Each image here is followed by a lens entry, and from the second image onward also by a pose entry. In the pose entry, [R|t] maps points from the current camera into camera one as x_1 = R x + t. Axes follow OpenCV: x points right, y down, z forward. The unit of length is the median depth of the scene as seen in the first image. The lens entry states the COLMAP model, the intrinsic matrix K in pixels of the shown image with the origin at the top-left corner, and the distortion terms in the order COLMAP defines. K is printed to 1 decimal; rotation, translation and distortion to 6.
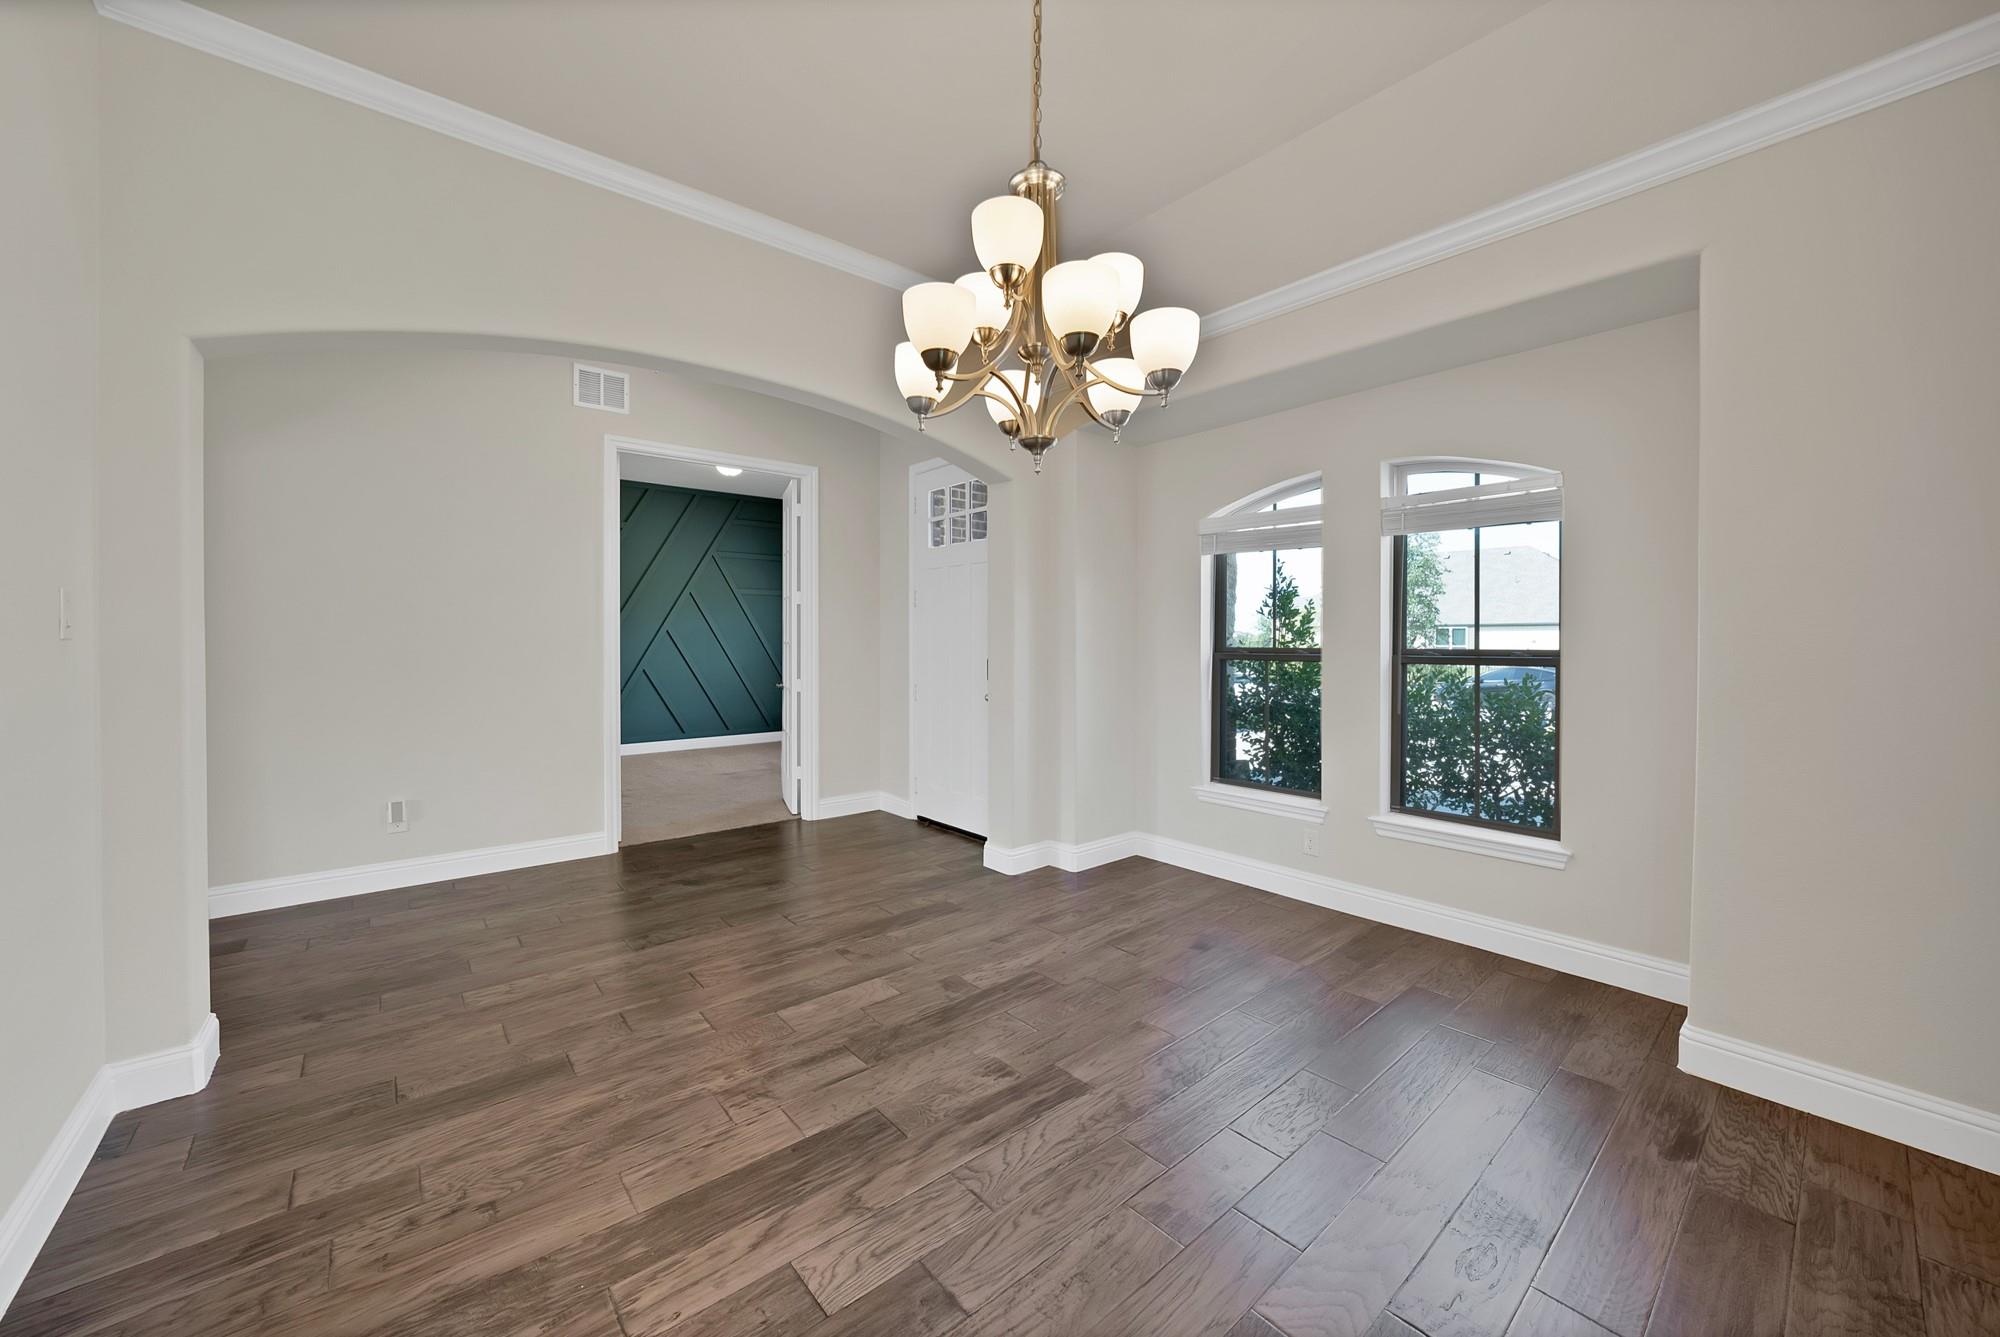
lens RADIAL K [[729.4, 0, 1001.1], [0, 729.4, 654.3], [0, 0, 1]] dist [0.001435, 0.000396]
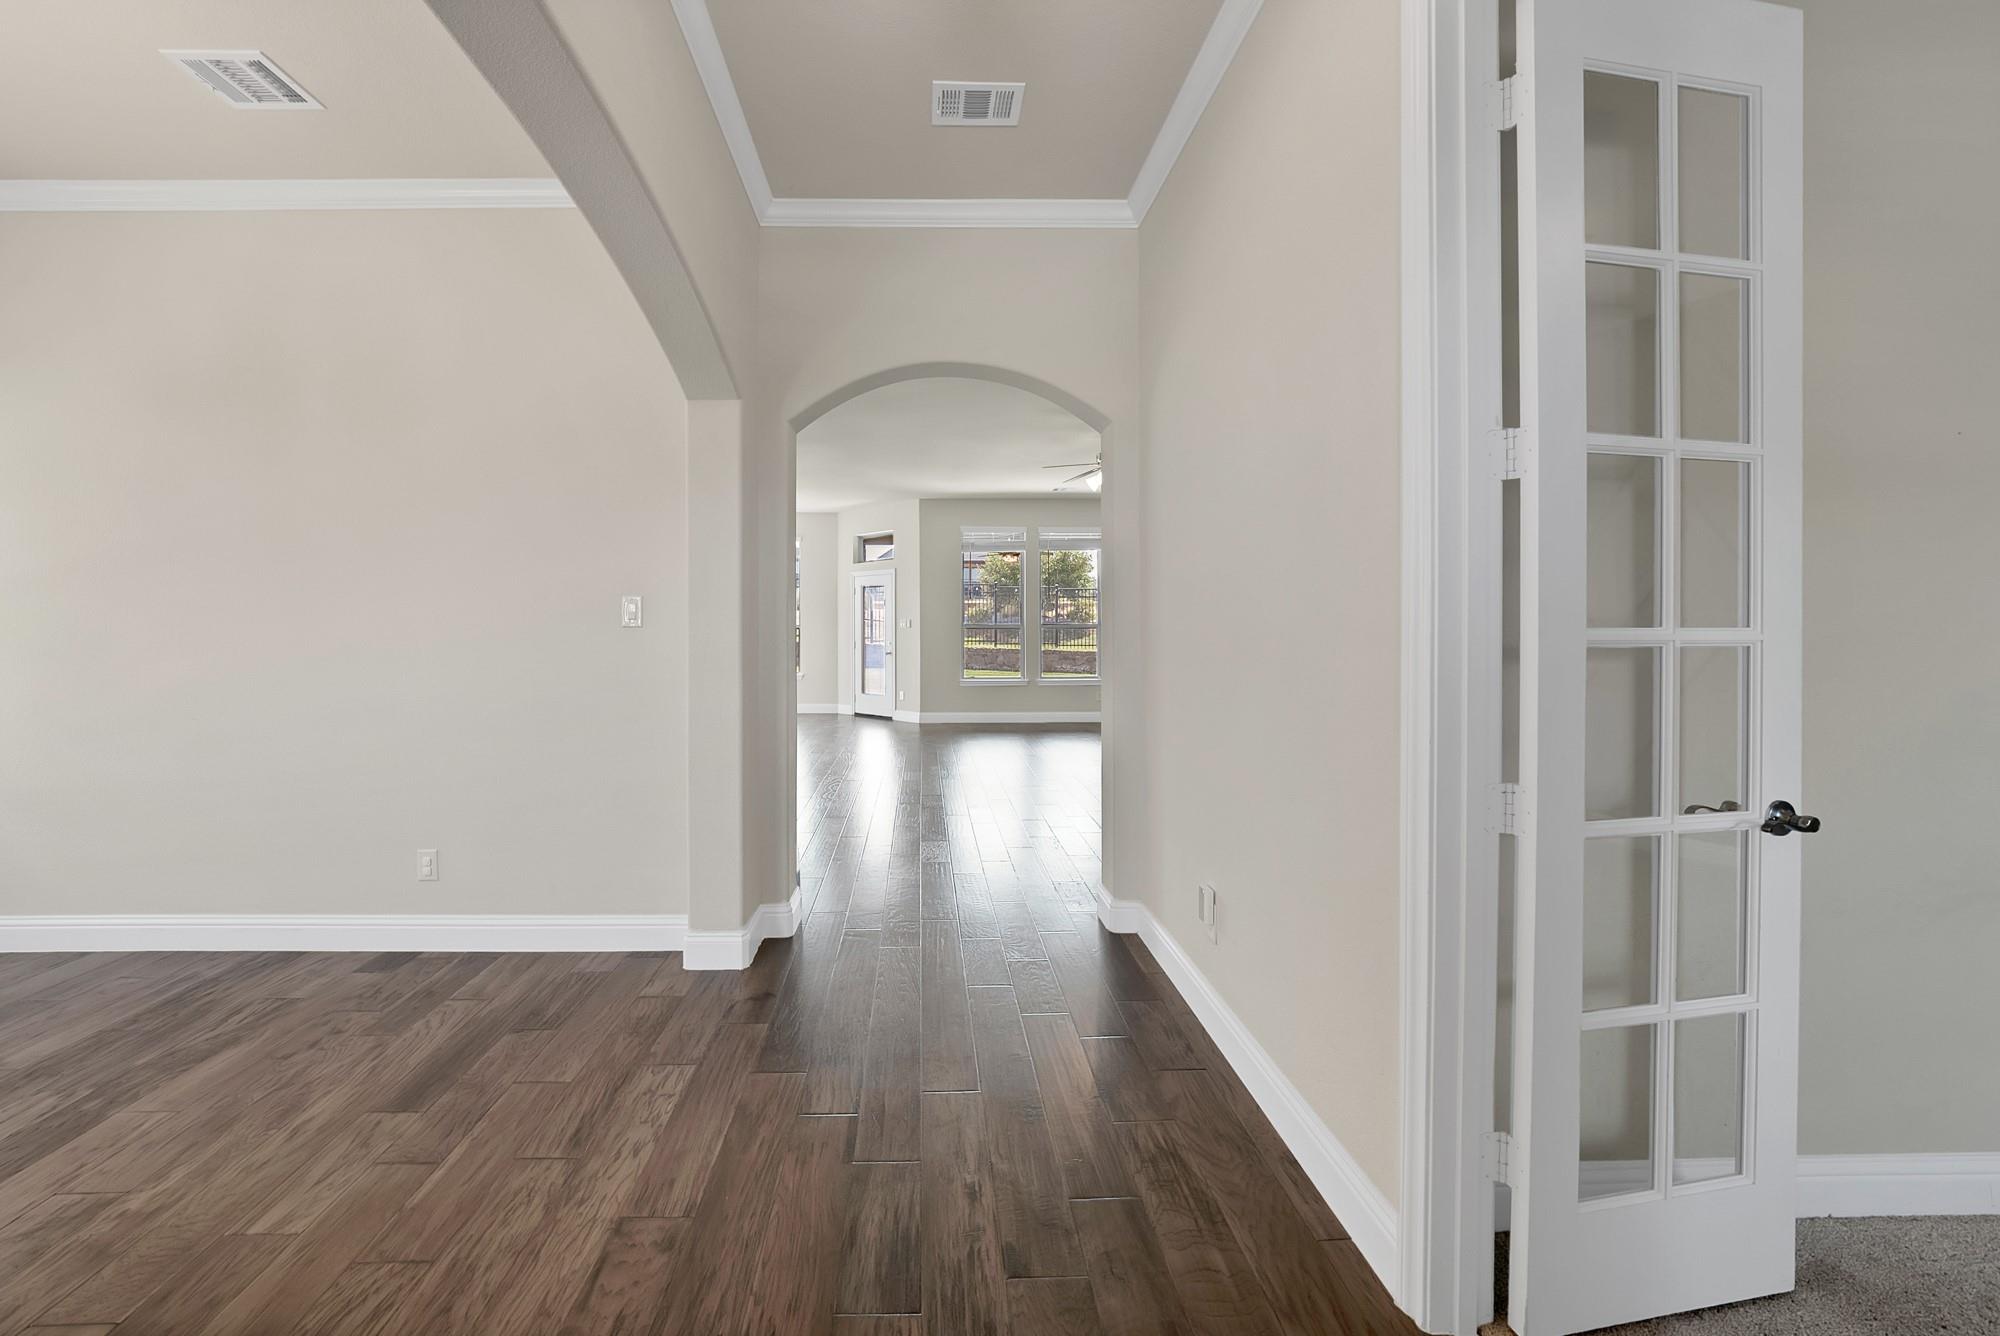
lens RADIAL K [[729.4, 0, 976.5], [0, 729.4, 636.3], [0, 0, 1]] dist [0.001435, 0.000396]
pose [[-0.634471, -0.004331, -0.772935, -0.359454], [-0.015447, 0.999856, 0.007077, -0.067092], [0.772792, 0.016429, -0.634446, 2.302539]]
